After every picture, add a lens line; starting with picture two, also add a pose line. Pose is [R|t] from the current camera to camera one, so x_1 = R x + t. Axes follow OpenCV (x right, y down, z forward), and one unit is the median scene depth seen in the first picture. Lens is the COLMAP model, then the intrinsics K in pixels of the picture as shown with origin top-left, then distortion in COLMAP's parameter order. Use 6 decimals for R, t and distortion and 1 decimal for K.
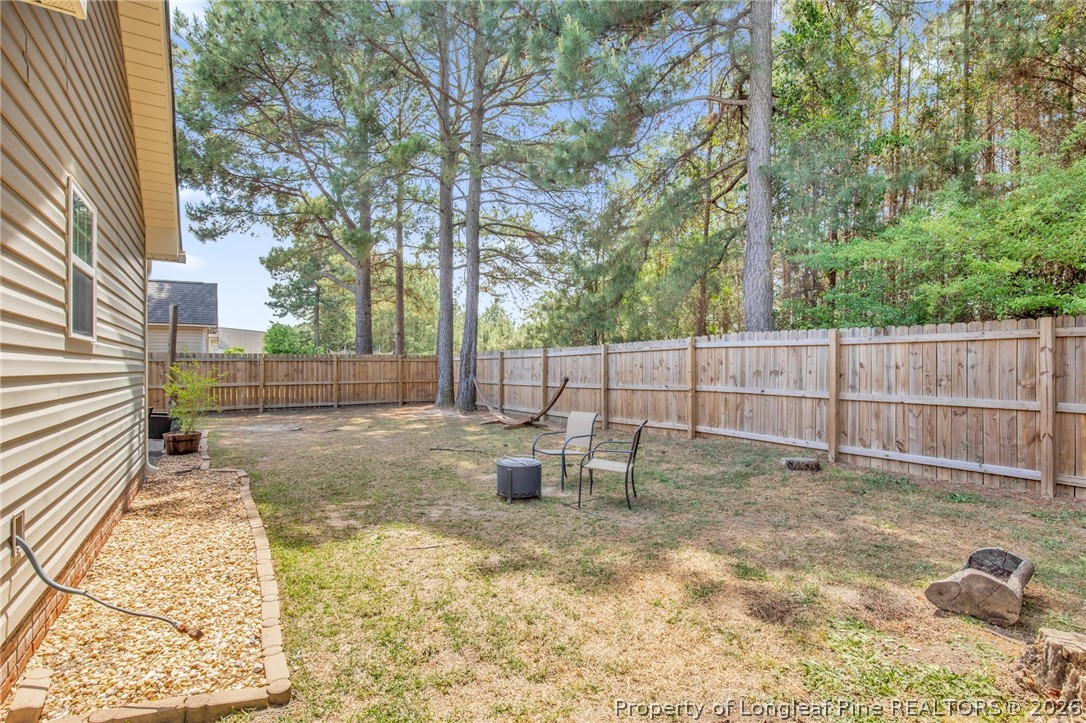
lens RADIAL K [[508.2, 0, 536.3], [0, 508.2, 366.0], [0, 0, 1]] dist [-0.013128, 0.000226]
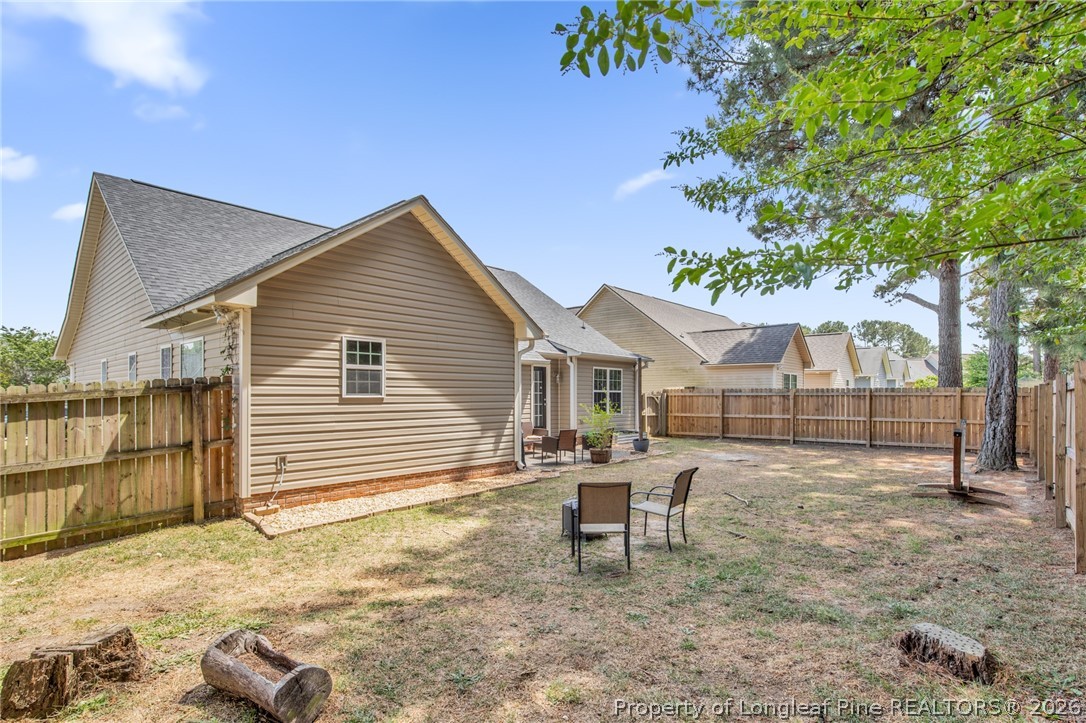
lens RADIAL K [[508.2, 0, 544.6], [0, 508.2, 398.2], [0, 0, 1]] dist [-0.013128, 0.000226]
pose [[0.321624, 0.010101, -0.946814, 0.287857], [-0.002913, 0.999949, 0.009679, -0.012607], [0.946863, -0.000355, 0.321637, 0.175095]]
